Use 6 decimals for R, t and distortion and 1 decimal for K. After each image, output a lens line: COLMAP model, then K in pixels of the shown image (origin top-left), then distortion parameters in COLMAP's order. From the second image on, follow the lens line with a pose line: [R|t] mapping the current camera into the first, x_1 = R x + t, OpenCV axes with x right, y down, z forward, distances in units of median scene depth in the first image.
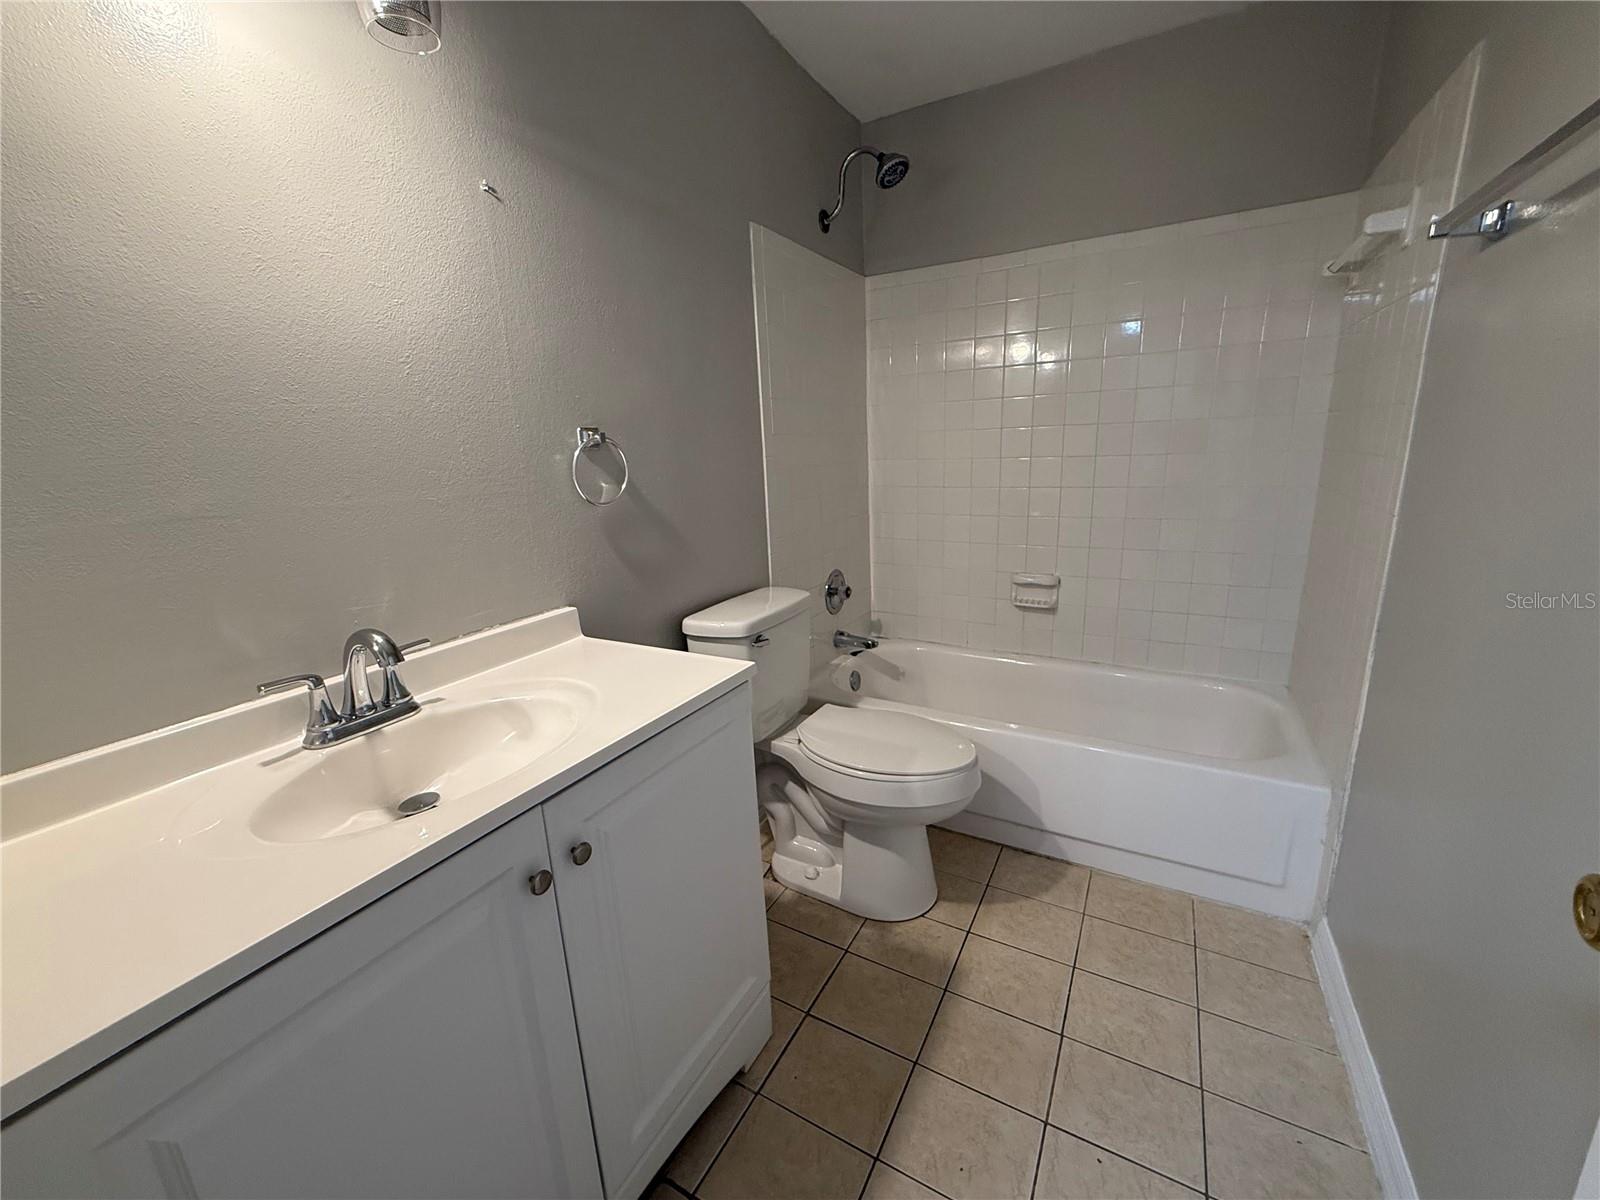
lens RADIAL K [[643.2, 0, 794.4], [0, 643.2, 602.2], [0, 0, 1]] dist [-0.001485, 0.000066]
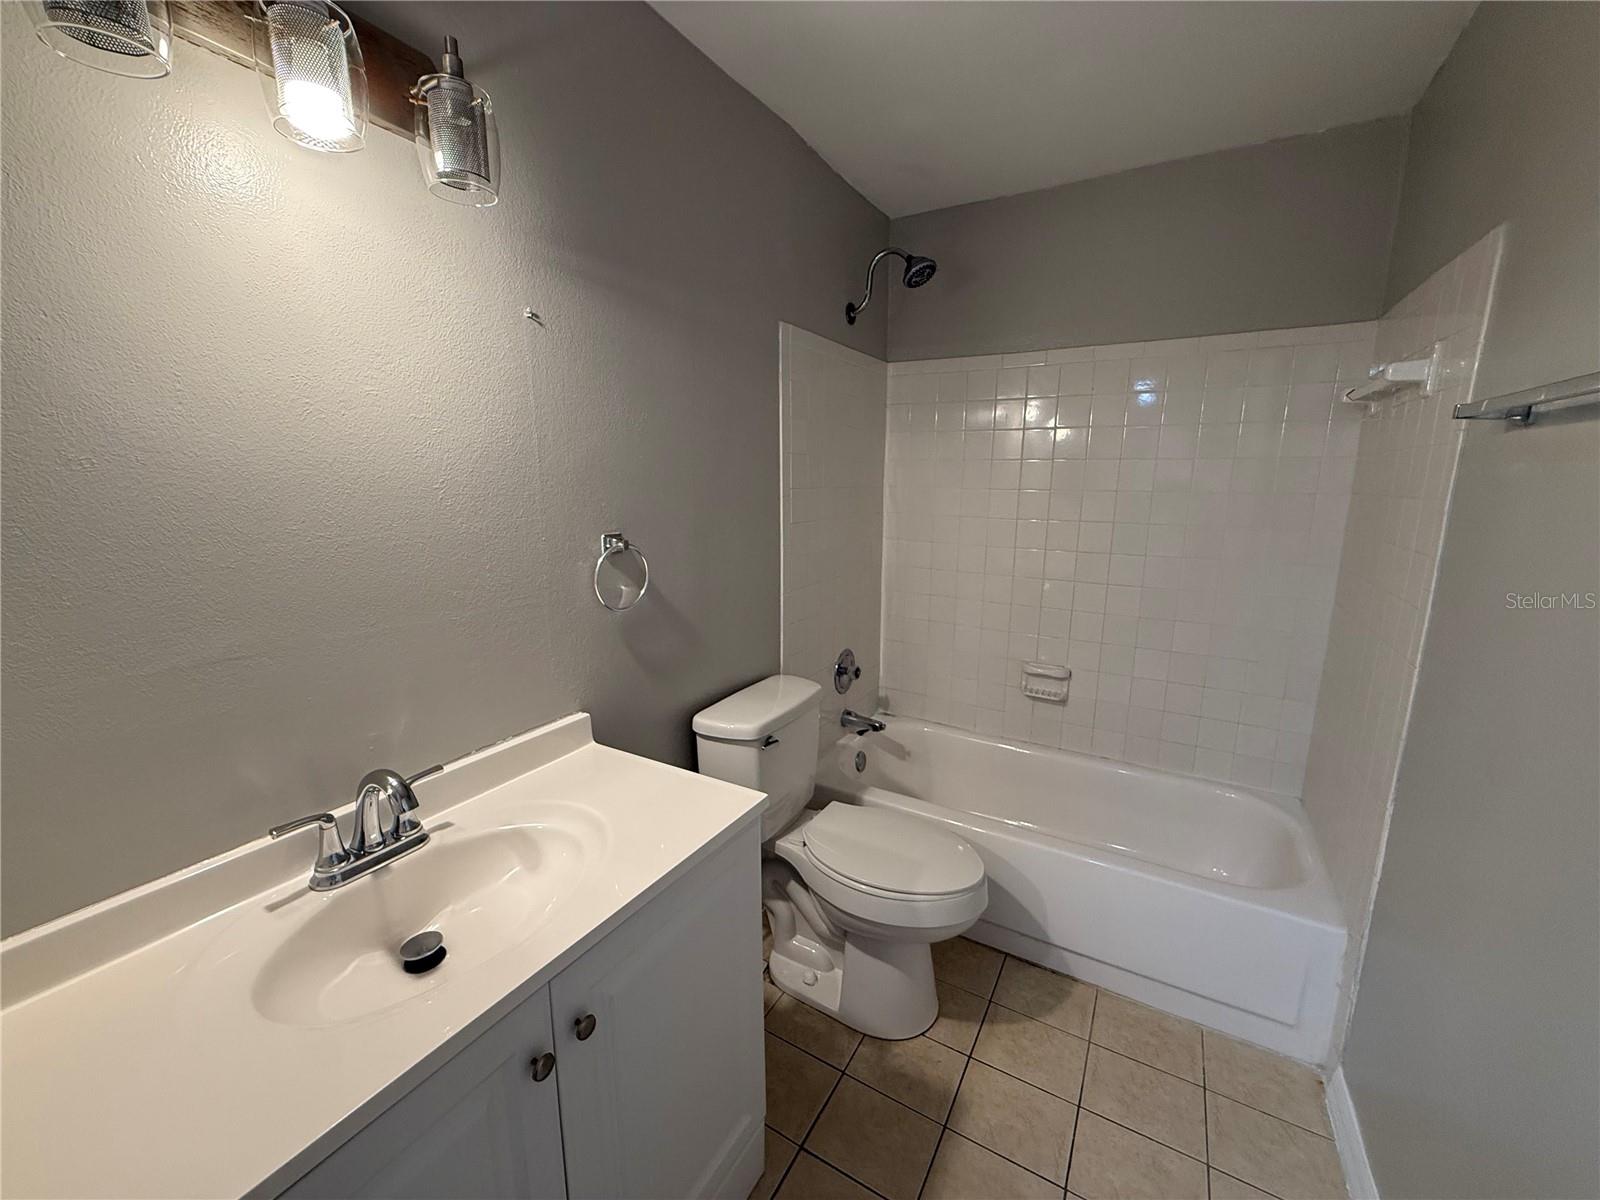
lens RADIAL K [[644.1, 0, 795.0], [0, 644.1, 600.7], [0, 0, 1]] dist [-0.000001, -0.000047]
pose [[0.998833, 0.047971, -0.005664, -0.019084], [-0.048188, 0.997678, -0.048139, -0.108208], [0.003342, 0.048356, 0.998825, -0.003404]]
